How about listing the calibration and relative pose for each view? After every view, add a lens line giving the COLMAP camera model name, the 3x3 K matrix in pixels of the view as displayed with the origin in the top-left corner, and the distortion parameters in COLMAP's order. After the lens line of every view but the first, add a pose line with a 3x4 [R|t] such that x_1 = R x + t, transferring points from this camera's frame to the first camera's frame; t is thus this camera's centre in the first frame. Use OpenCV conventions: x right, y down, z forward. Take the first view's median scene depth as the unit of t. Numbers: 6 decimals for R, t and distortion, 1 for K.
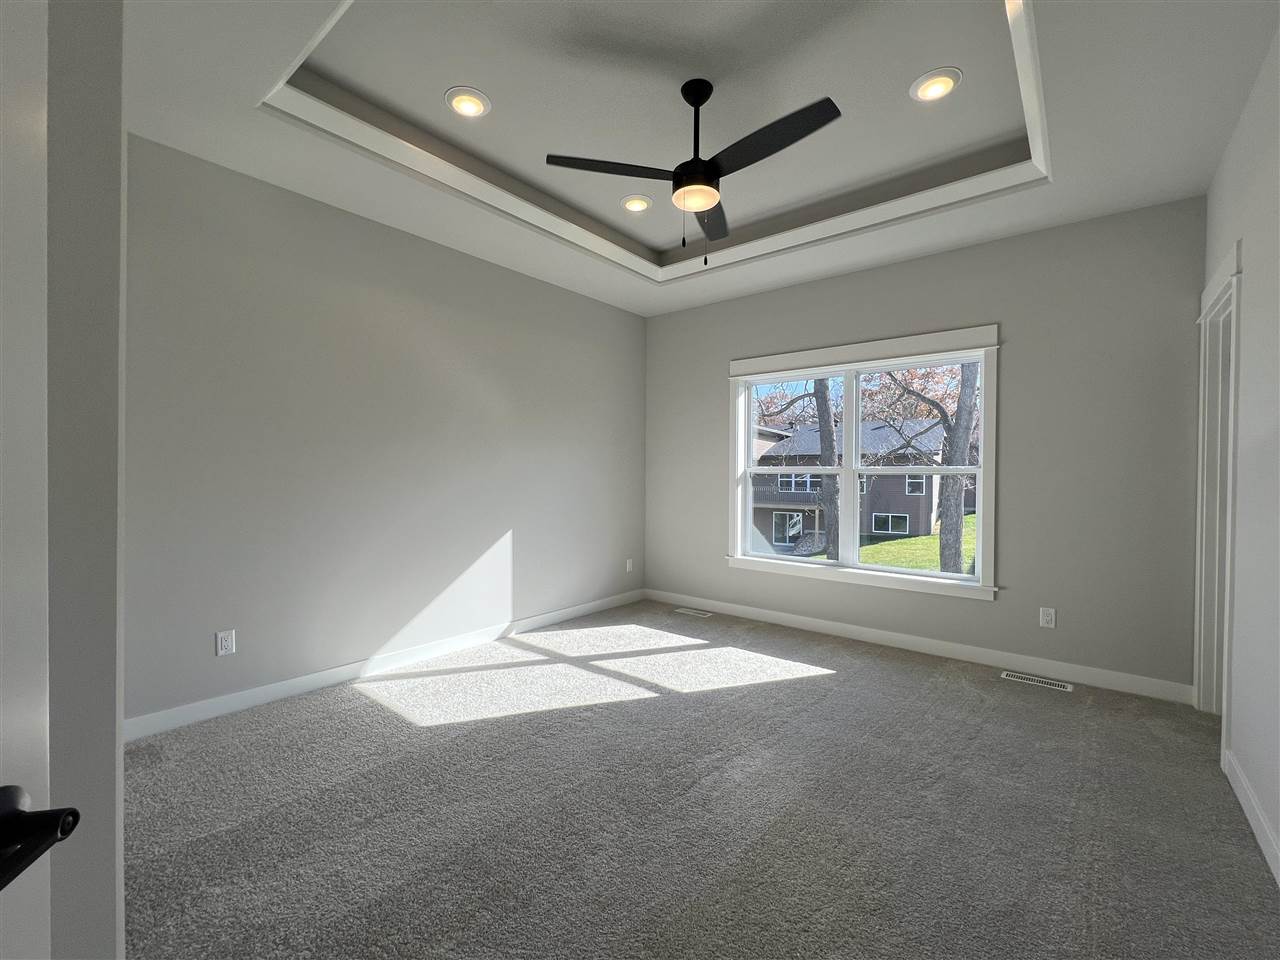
lens RADIAL K [[543.1, 0, 640.0], [0, 543.1, 480.0], [0, 0, 1]] dist [0.002199, 0.000068]
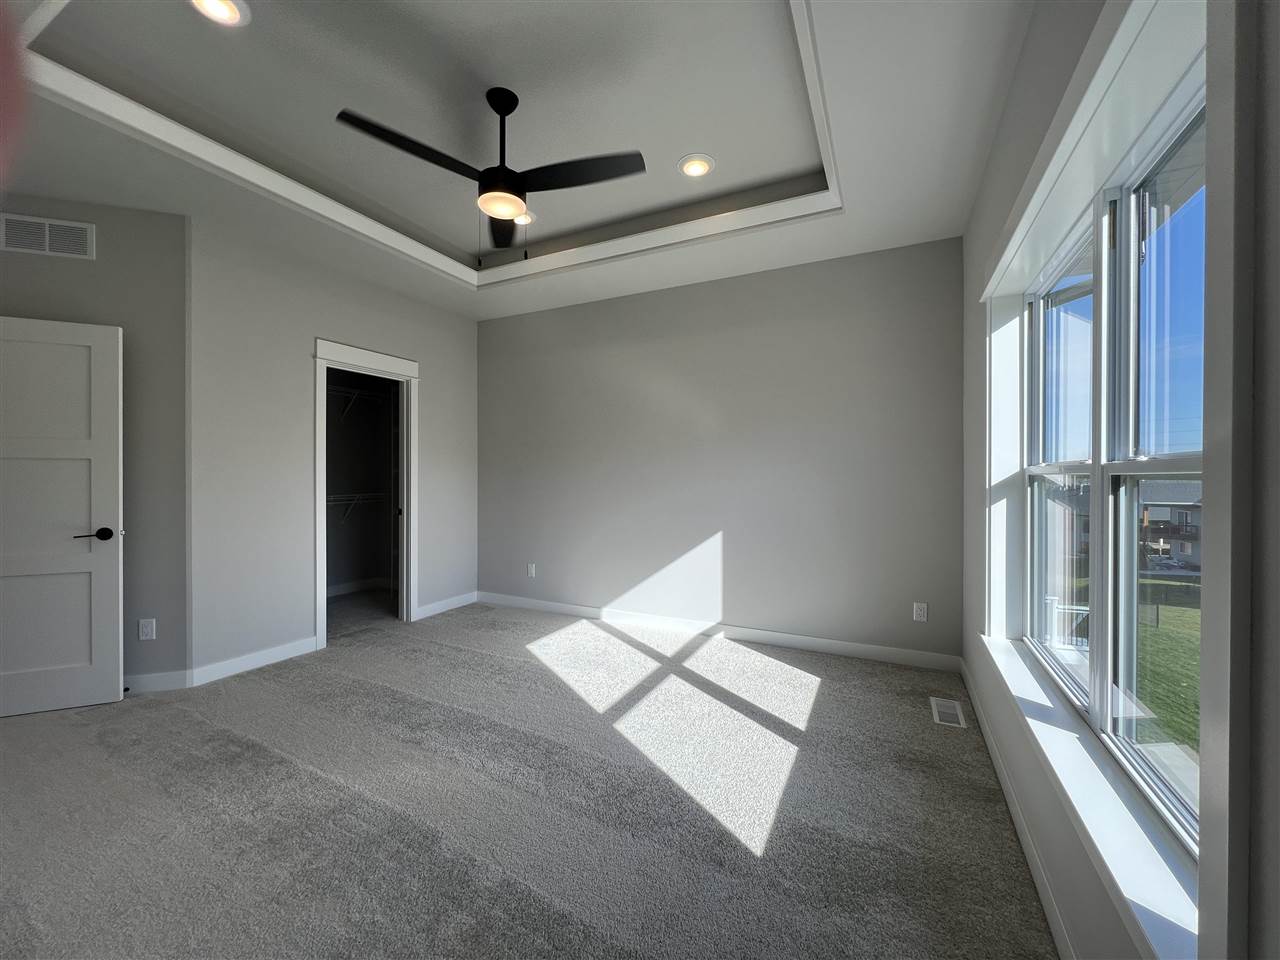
lens RADIAL K [[502.6, 0, 640.0], [0, 502.6, 480.0], [0, 0, 1]] dist [-0.000956, -0.000052]
pose [[0.223600, -0.002371, -0.974678, 0.665942], [-0.015424, 0.999863, -0.005971, -0.000952], [0.974559, 0.016369, 0.223533, 0.649800]]
